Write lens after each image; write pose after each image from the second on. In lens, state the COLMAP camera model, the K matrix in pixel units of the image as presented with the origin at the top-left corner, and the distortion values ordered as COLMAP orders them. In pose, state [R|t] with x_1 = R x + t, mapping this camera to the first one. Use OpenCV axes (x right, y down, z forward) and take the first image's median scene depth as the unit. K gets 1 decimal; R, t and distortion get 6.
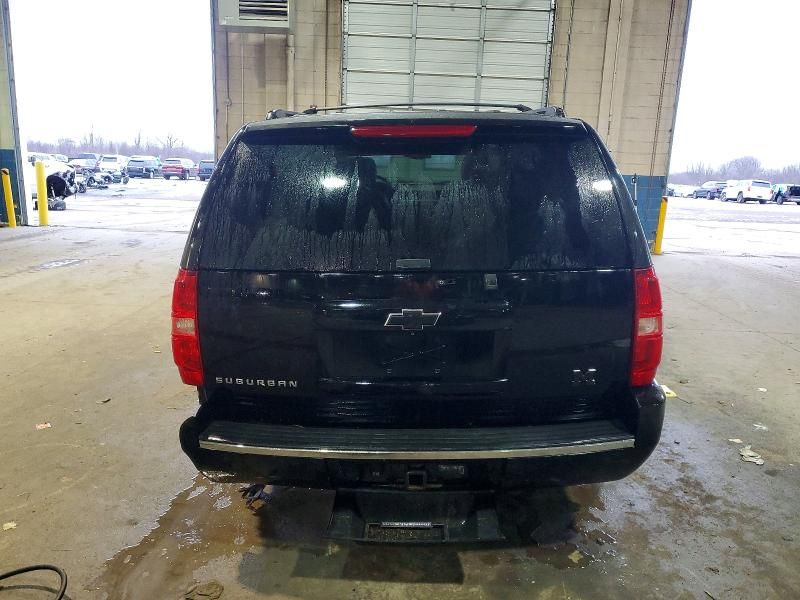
lens RADIAL K [[625.7, 0, 420.2], [0, 625.7, 300.7], [0, 0, 1]] dist [0.010224, 0.005087]
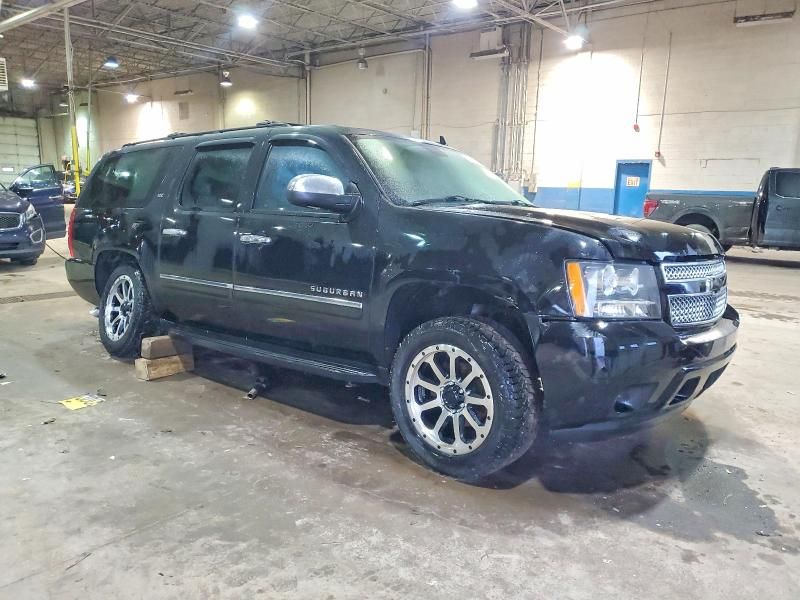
lens RADIAL K [[625.7, 0, 406.0], [0, 625.7, 303.1], [0, 0, 1]] dist [0.010224, 0.005087]
pose [[-0.622926, 0.085022, -0.777647, 0.718288], [-0.211107, 0.938925, 0.271760, -0.314438], [0.753258, 0.333453, -0.566932, 1.678362]]
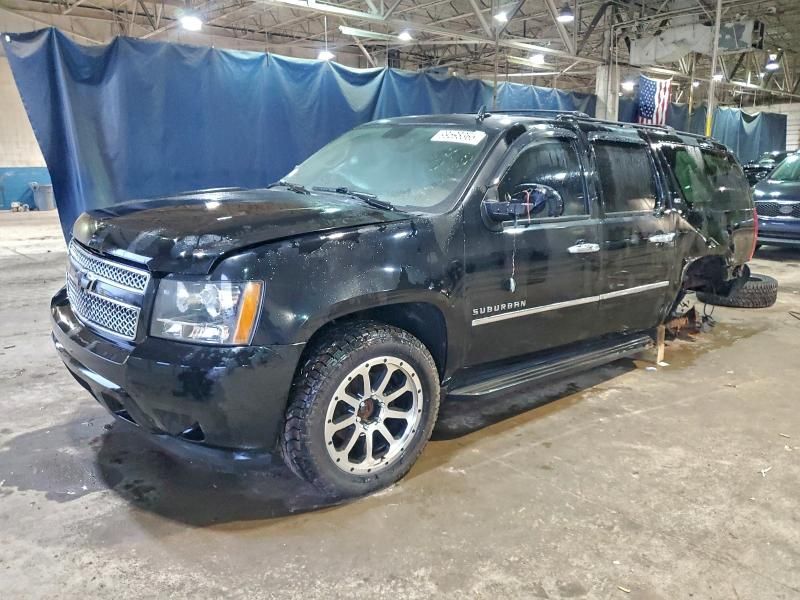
lens RADIAL K [[625.7, 0, 411.4], [0, 625.7, 299.7], [0, 0, 1]] dist [0.010224, 0.005087]
pose [[-0.684178, -0.185796, 0.705252, -0.591885], [0.130797, 0.920069, 0.369277, -0.381397], [-0.717490, 0.344896, -0.605189, 1.683244]]
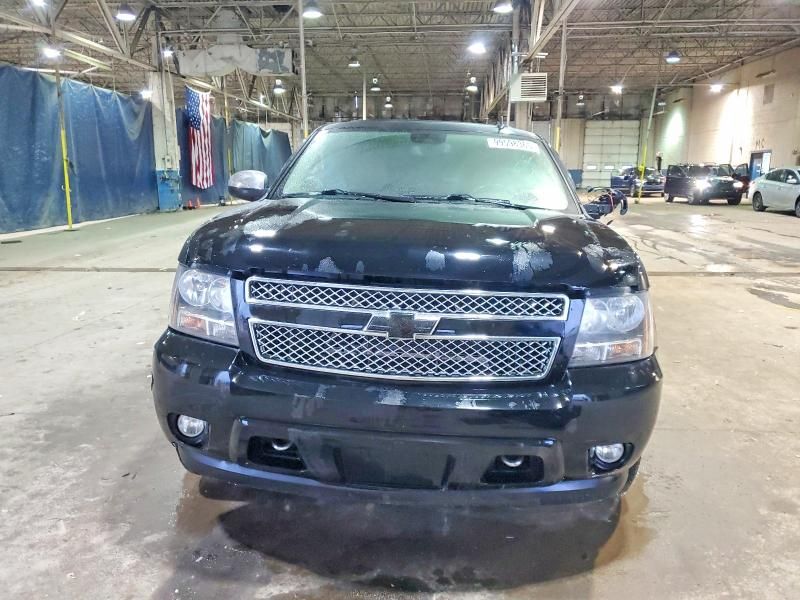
lens RADIAL K [[625.7, 0, 405.2], [0, 625.7, 296.7], [0, 0, 1]] dist [0.010224, 0.005087]
pose [[-0.998171, -0.045817, 0.039452, 0.000418], [-0.026739, 0.919741, 0.391614, -0.405045], [-0.054228, 0.389842, -0.919284, 1.921043]]
